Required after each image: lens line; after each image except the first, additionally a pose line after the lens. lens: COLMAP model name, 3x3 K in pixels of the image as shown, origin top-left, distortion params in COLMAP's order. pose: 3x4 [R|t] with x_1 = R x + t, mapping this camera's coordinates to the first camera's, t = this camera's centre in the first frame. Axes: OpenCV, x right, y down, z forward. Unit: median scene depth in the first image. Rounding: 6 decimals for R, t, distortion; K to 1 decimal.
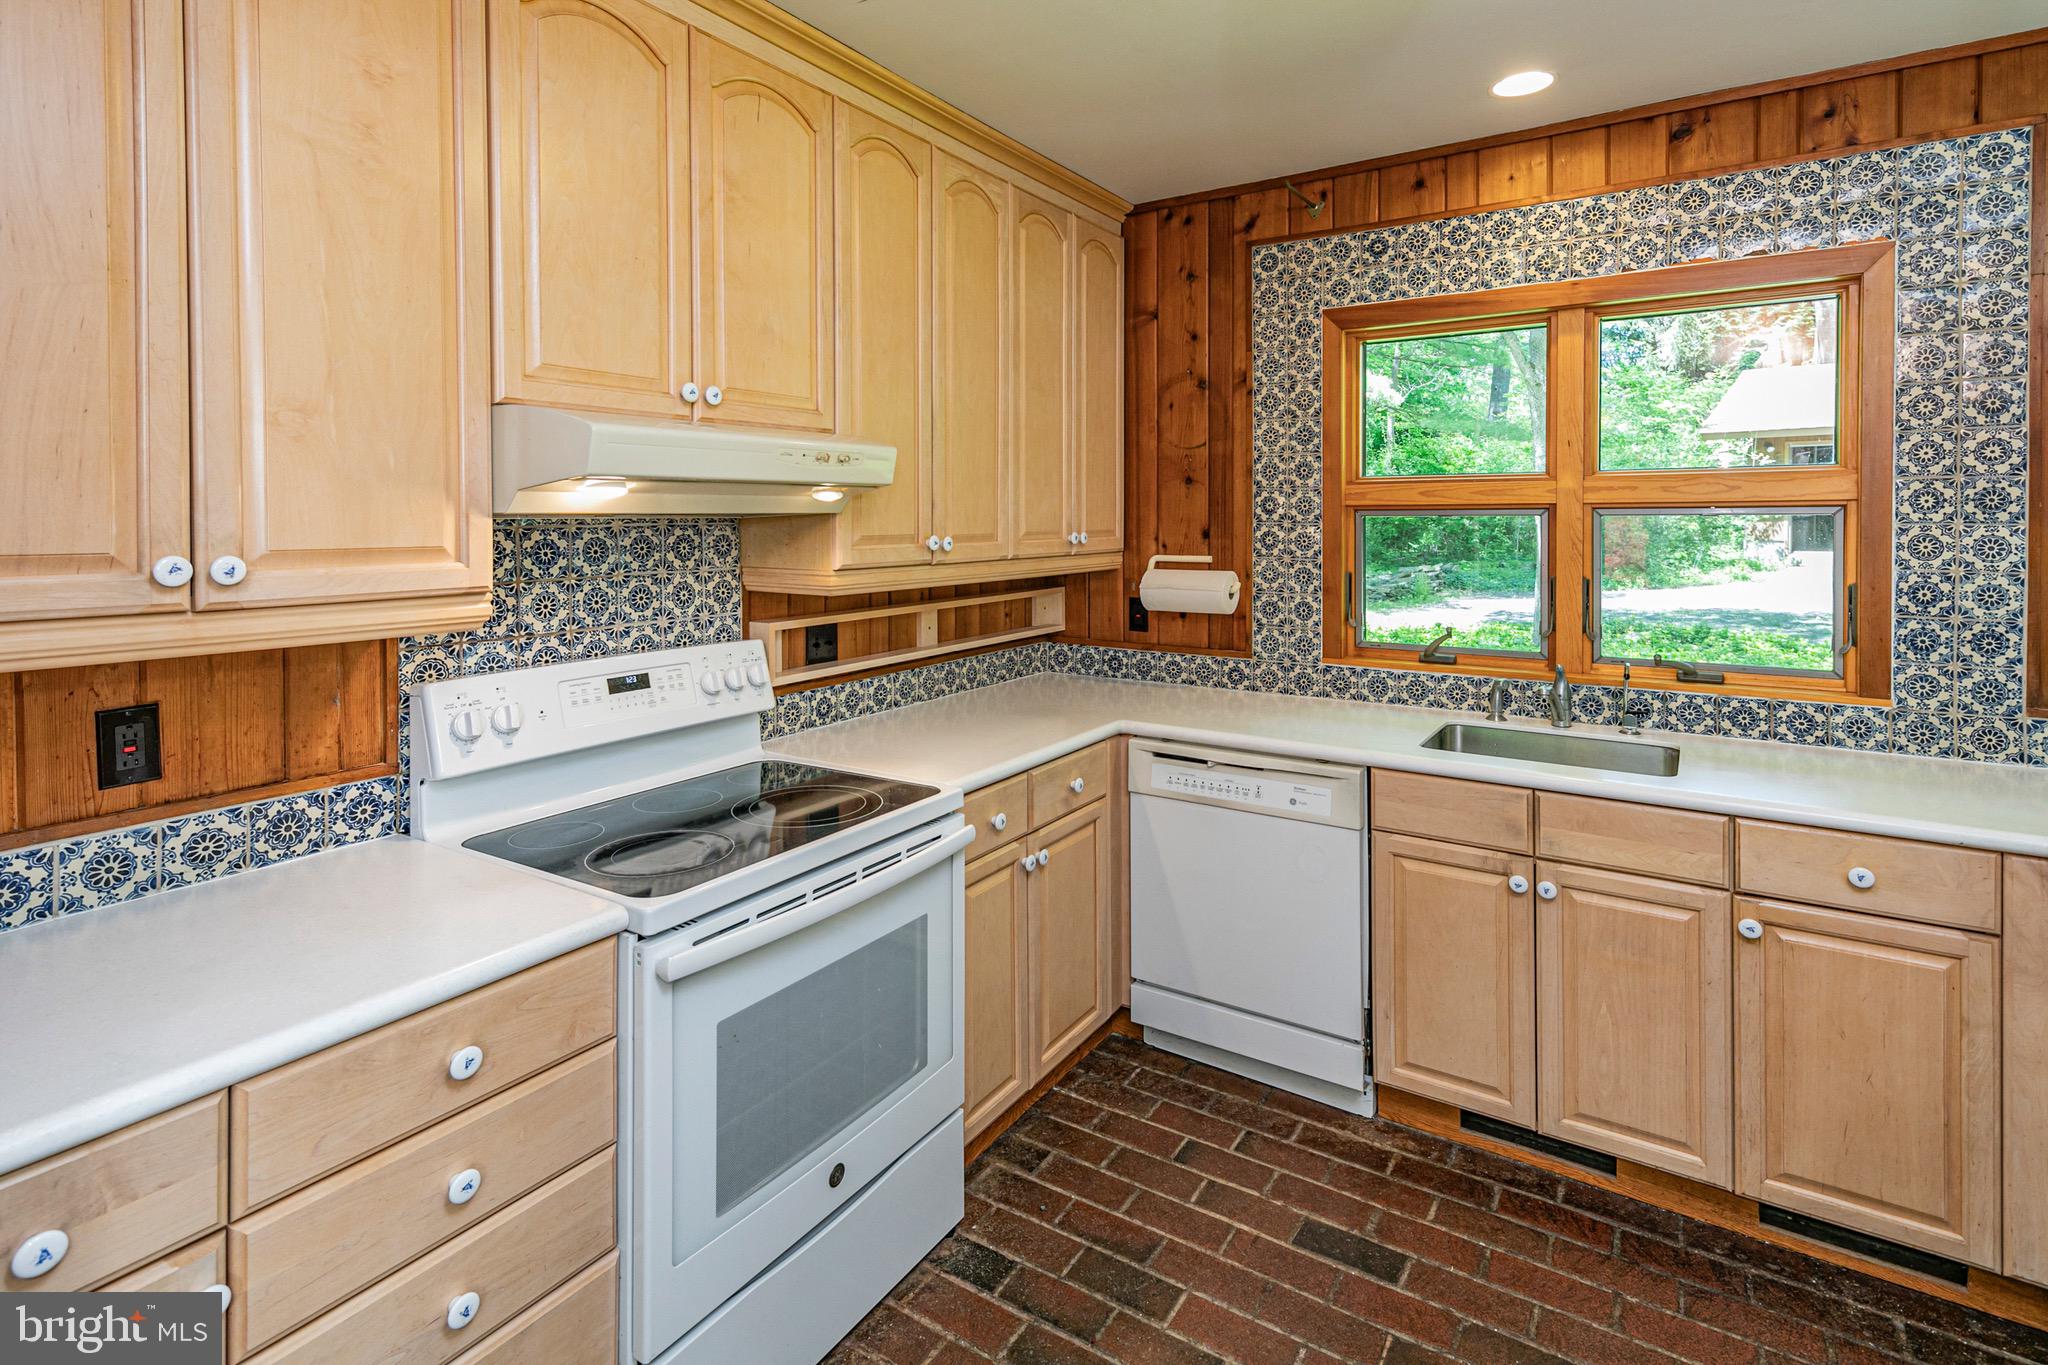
lens RADIAL K [[998.8, 0, 974.9], [0, 998.8, 515.6], [0, 0, 1]] dist [0.025057, -0.007584]
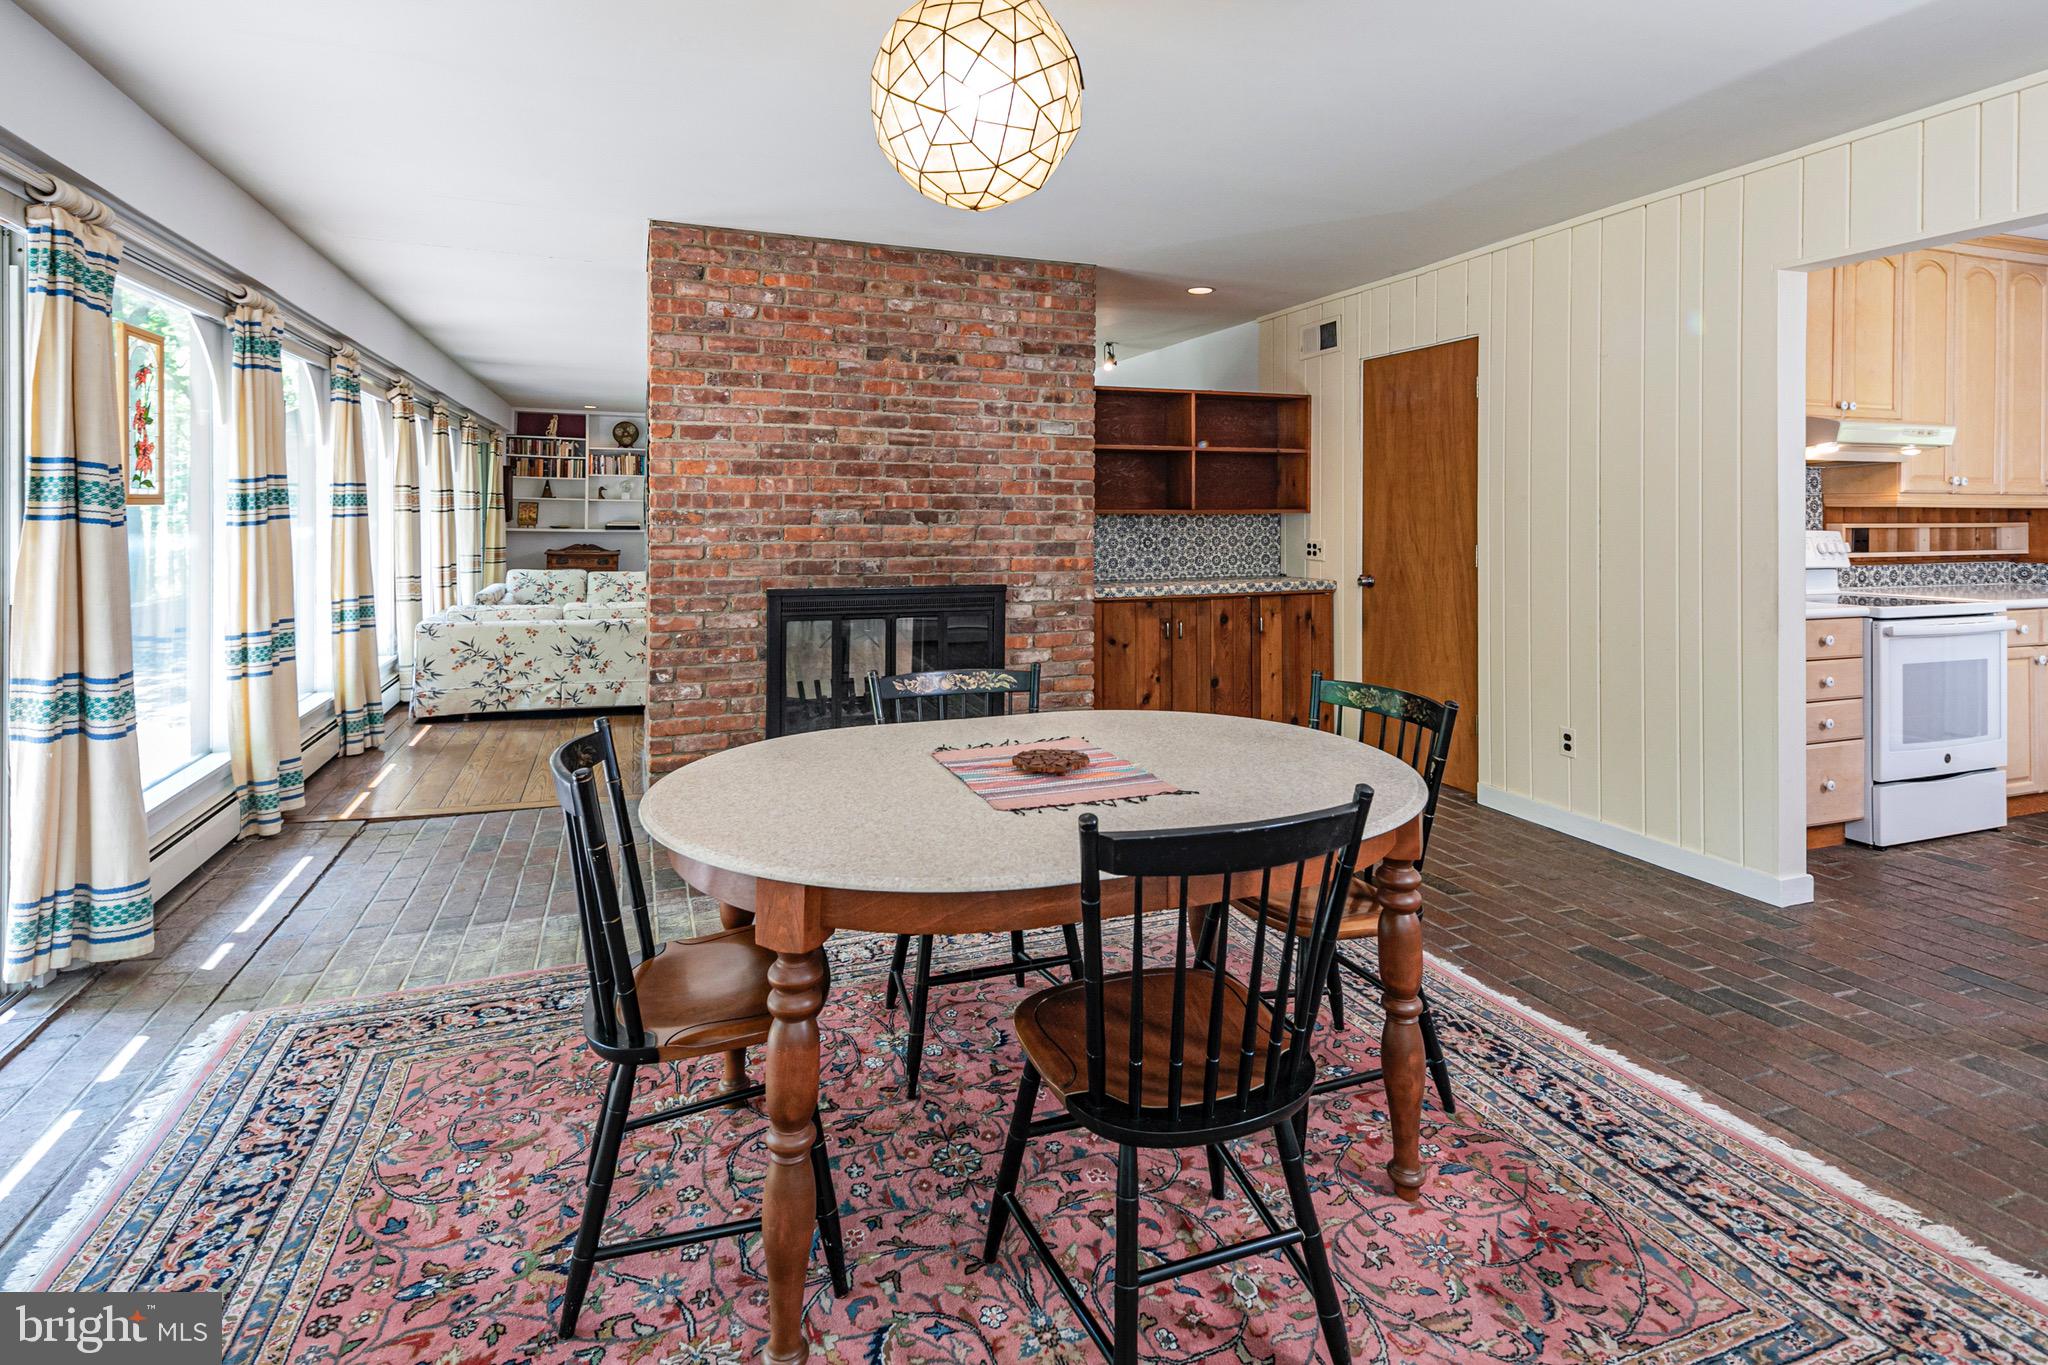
lens RADIAL K [[998.8, 0, 978.3], [0, 998.8, 514.8], [0, 0, 1]] dist [0.025057, -0.007584]
pose [[0.822008, -0.001450, -0.569474, -0.461598], [-0.002156, 0.999982, -0.005659, 0.107725], [0.569472, 0.005879, 0.821990, -1.517999]]
